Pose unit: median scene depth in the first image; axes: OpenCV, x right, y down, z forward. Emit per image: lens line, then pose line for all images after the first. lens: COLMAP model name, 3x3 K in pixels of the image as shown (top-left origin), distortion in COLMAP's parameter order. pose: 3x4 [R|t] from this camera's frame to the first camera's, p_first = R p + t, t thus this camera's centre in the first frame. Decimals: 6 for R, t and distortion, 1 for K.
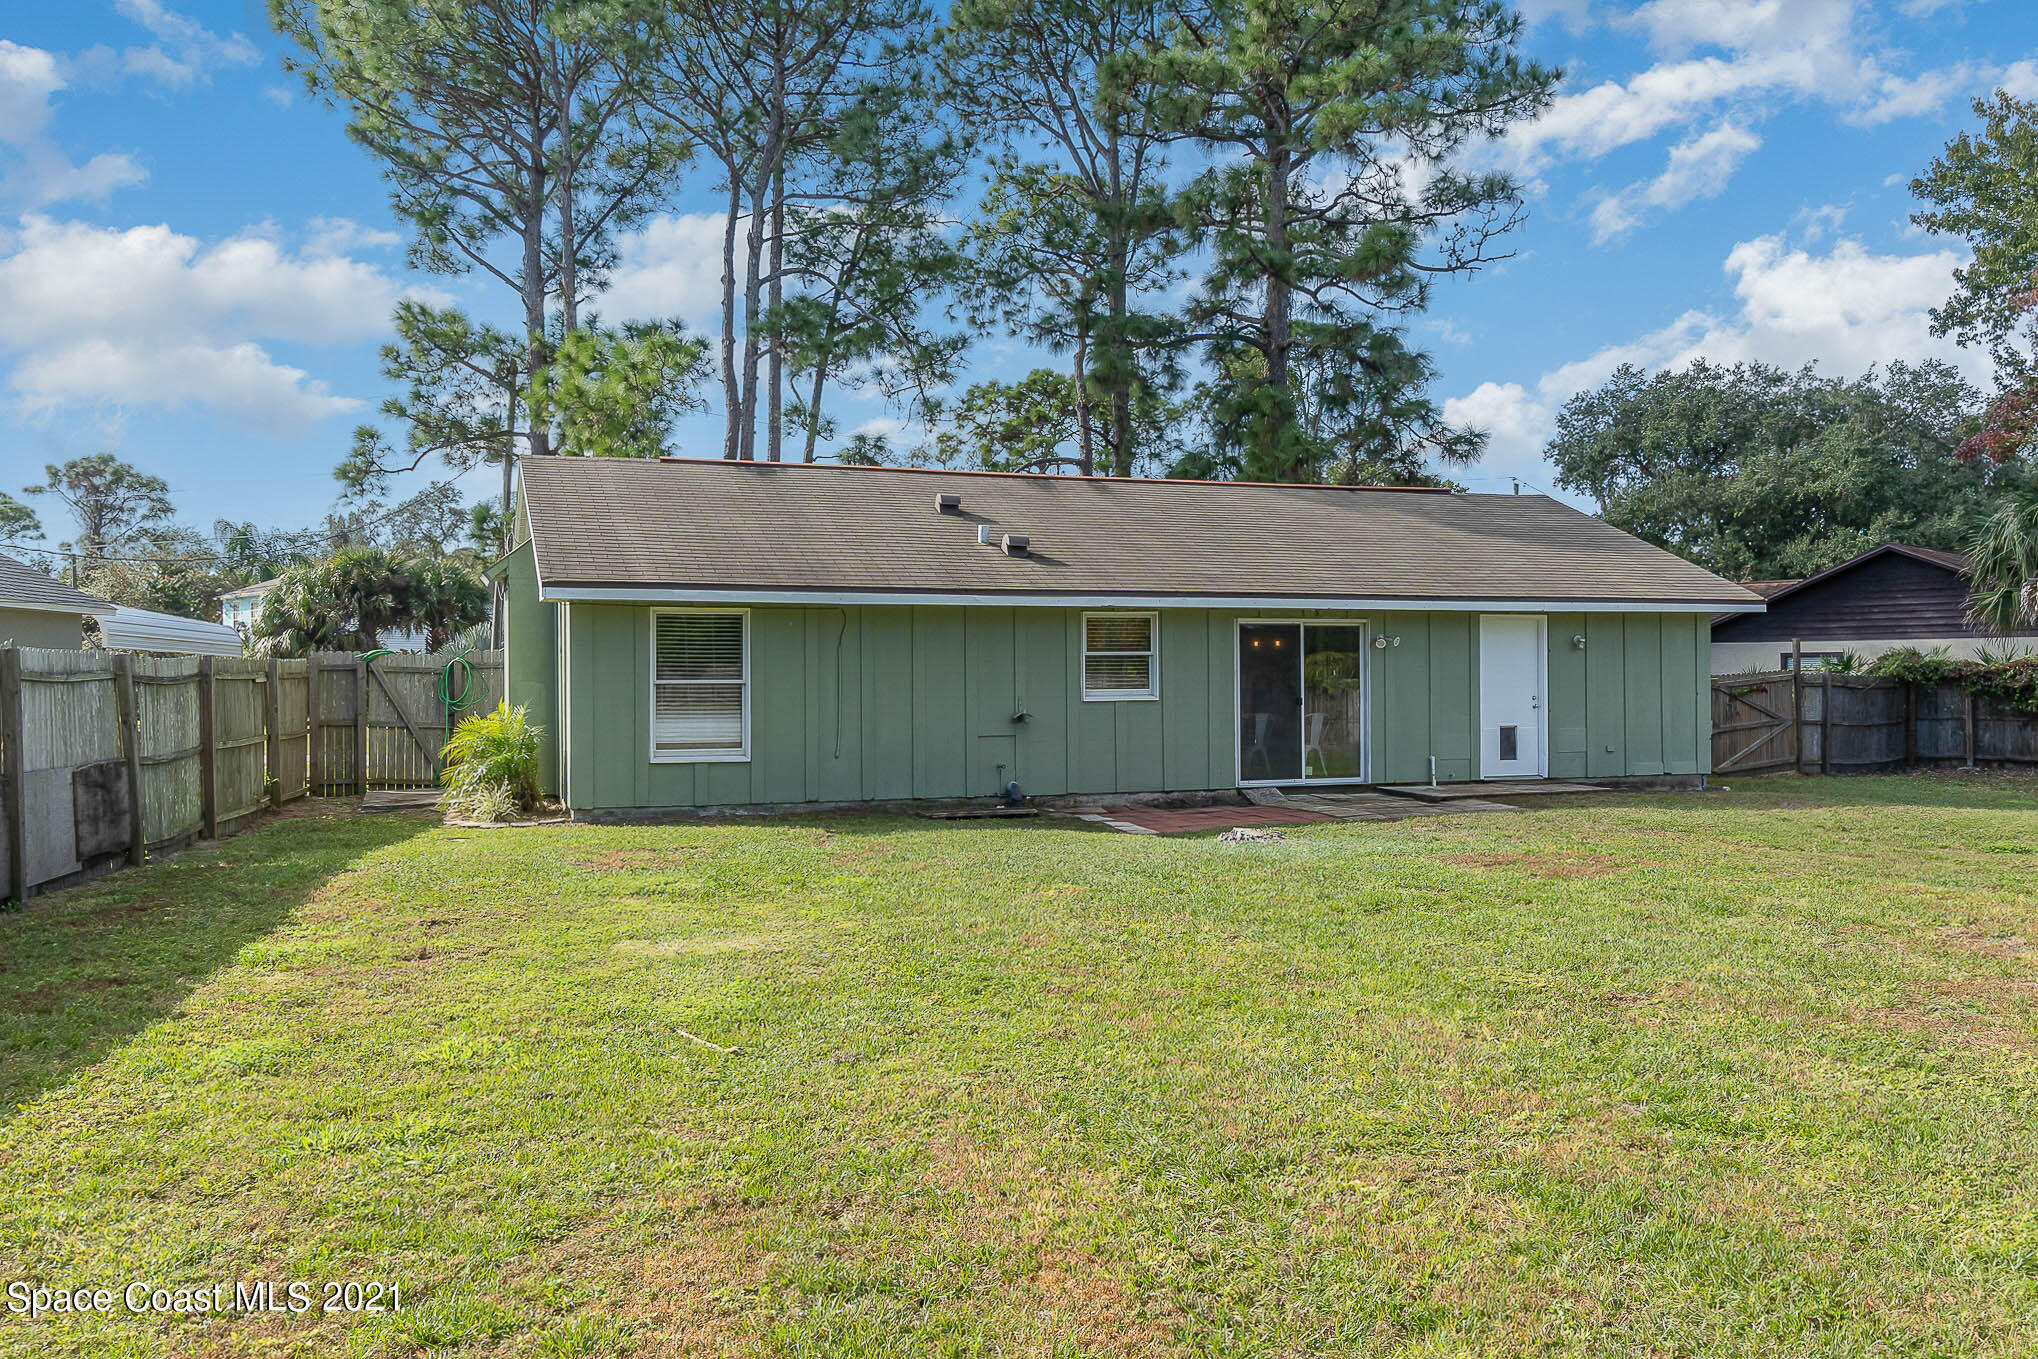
lens RADIAL K [[1340.2, 0, 984.0], [0, 1340.2, 681.8], [0, 0, 1]] dist [0.002404, 0.001272]
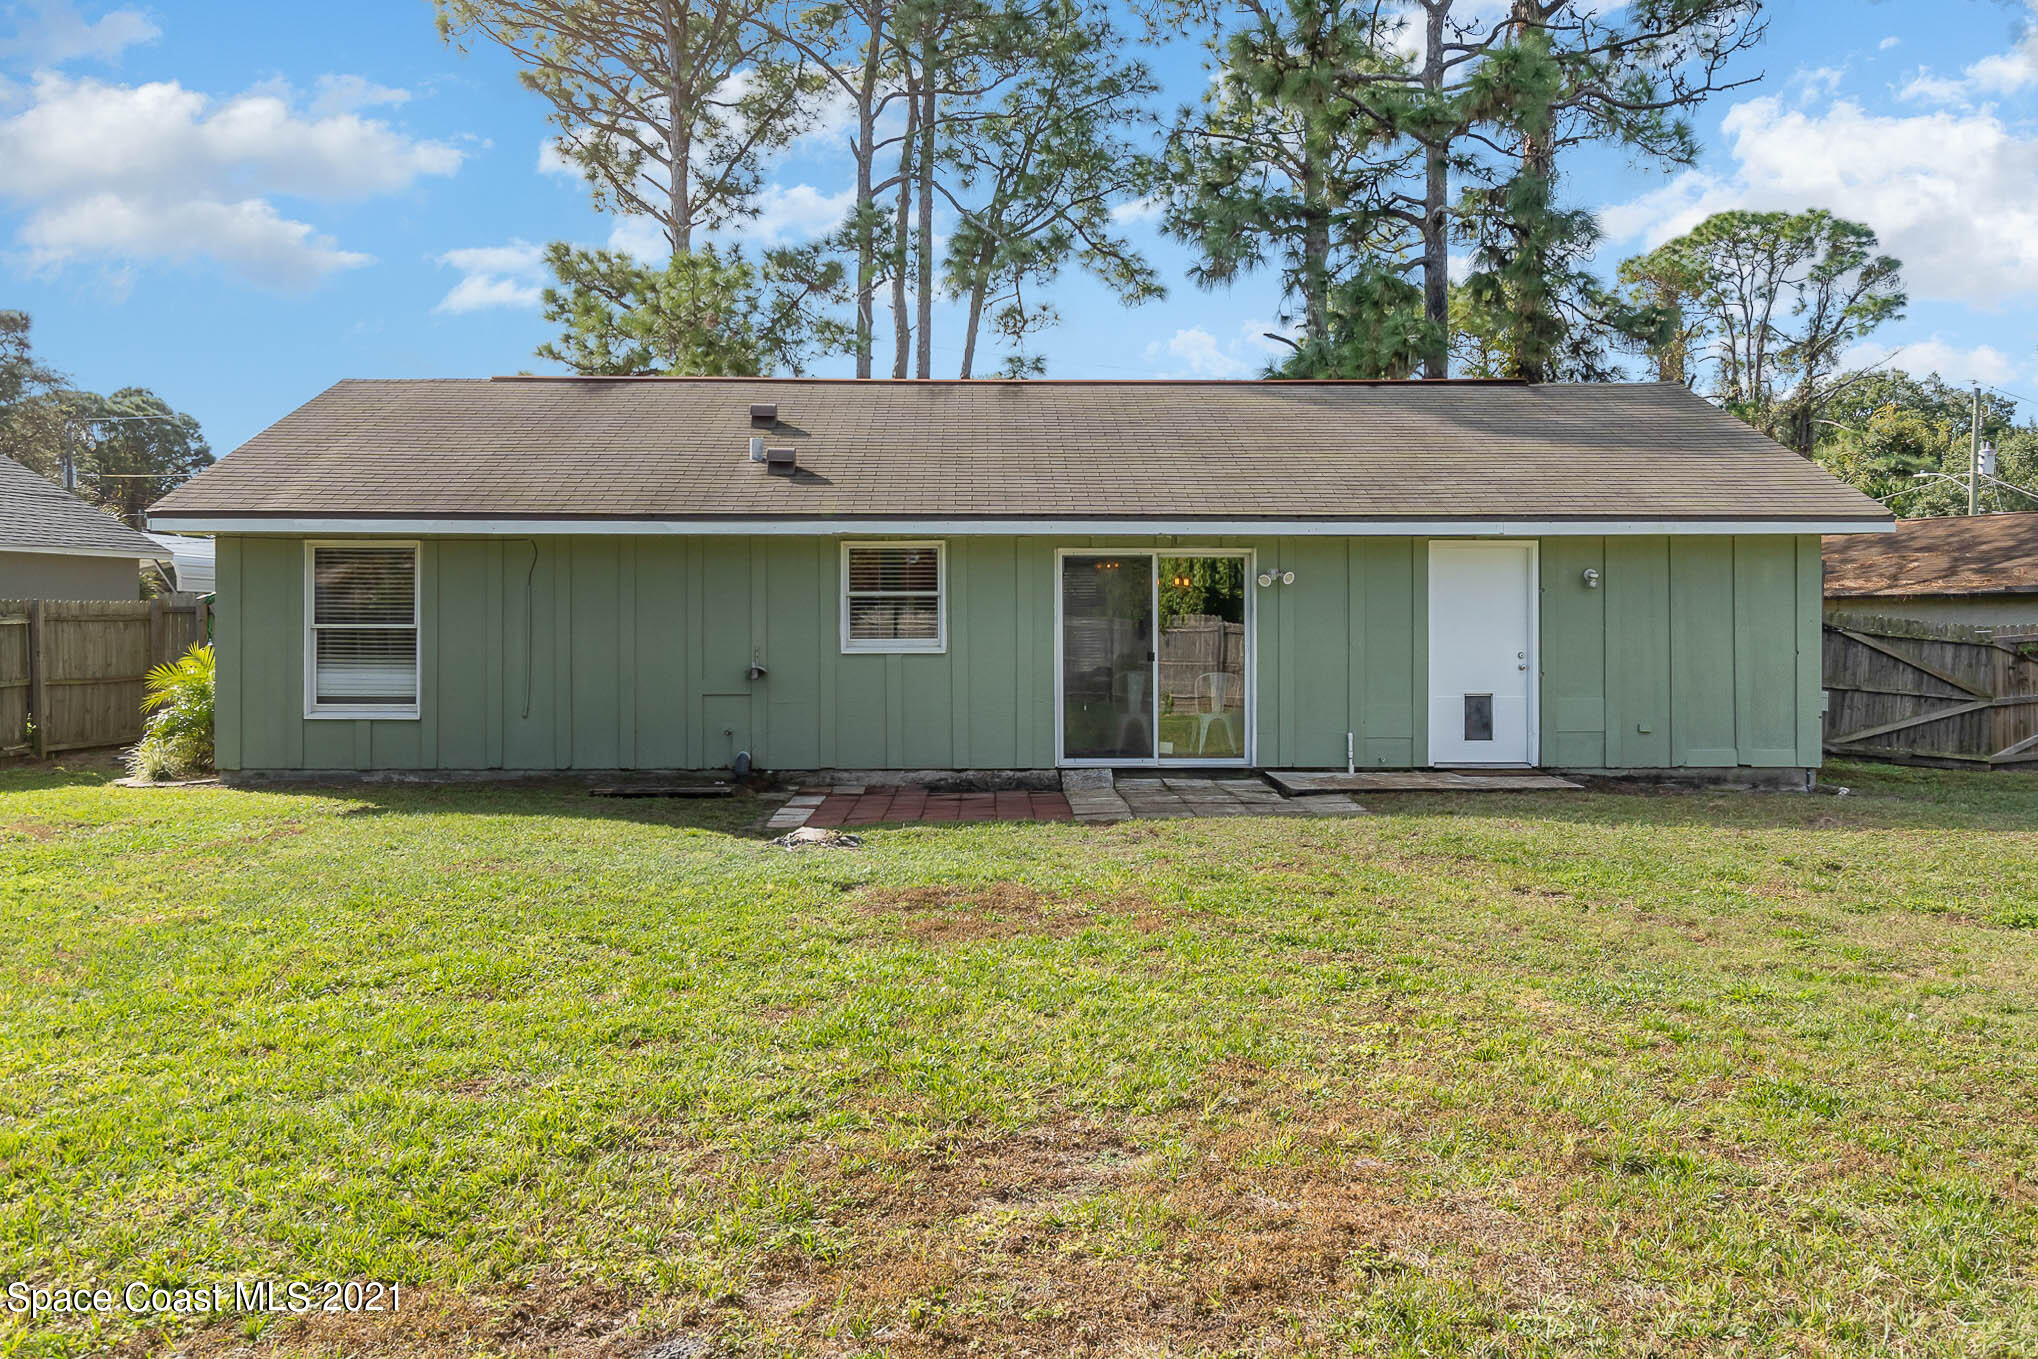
lens RADIAL K [[1390.0, 0, 1018.7], [0, 1390.0, 630.7], [0, 0, 1]] dist [-0.000097, -0.000196]
pose [[0.961702, 0.006435, -0.274021, 0.380394], [-0.006346, 0.999979, 0.001212, -0.000632], [0.274023, 0.000573, 0.961723, 0.220114]]
